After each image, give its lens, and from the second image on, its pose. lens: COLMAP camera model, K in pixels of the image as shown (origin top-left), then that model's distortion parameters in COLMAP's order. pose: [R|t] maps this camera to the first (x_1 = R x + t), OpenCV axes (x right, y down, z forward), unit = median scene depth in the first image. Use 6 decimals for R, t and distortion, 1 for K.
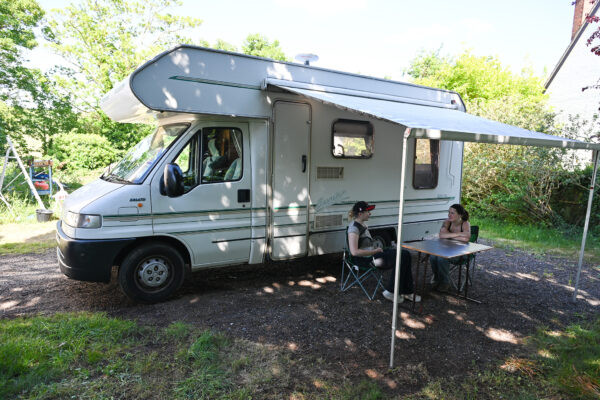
lens RADIAL K [[391.8, 0, 300.0], [0, 391.8, 200.0], [0, 0, 1]] dist [-0.004825, -0.001460]
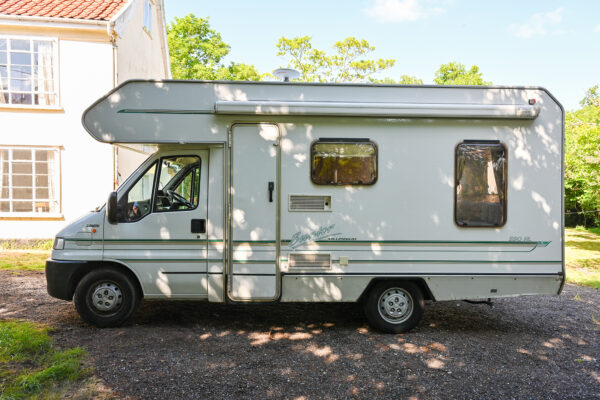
lens RADIAL K [[404.3, 0, 300.7], [0, 404.3, 197.3], [0, 0, 1]] dist [0.006170, -0.000044]
pose [[0.857166, -0.013097, -0.514875, 0.578410], [-0.044210, 0.994116, -0.098888, 0.005837], [0.513140, 0.107526, 0.851543, 0.296680]]
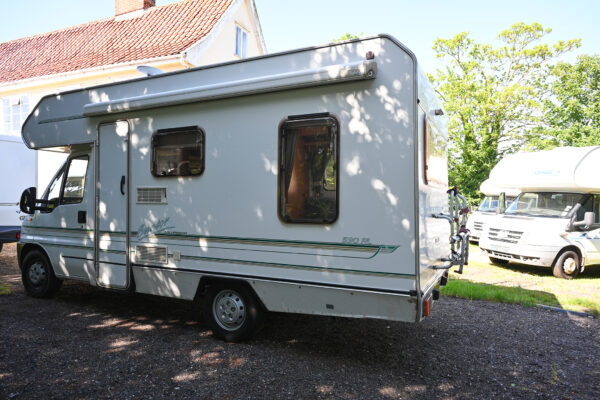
lens RADIAL K [[391.8, 0, 300.0], [0, 391.8, 200.0], [0, 0, 1]] dist [-0.004825, -0.001460]
pose [[0.517817, -0.027823, -0.855039, 1.093604], [-0.088258, 0.992401, -0.085742, -0.018043], [0.850927, 0.119863, 0.511426, 0.971121]]
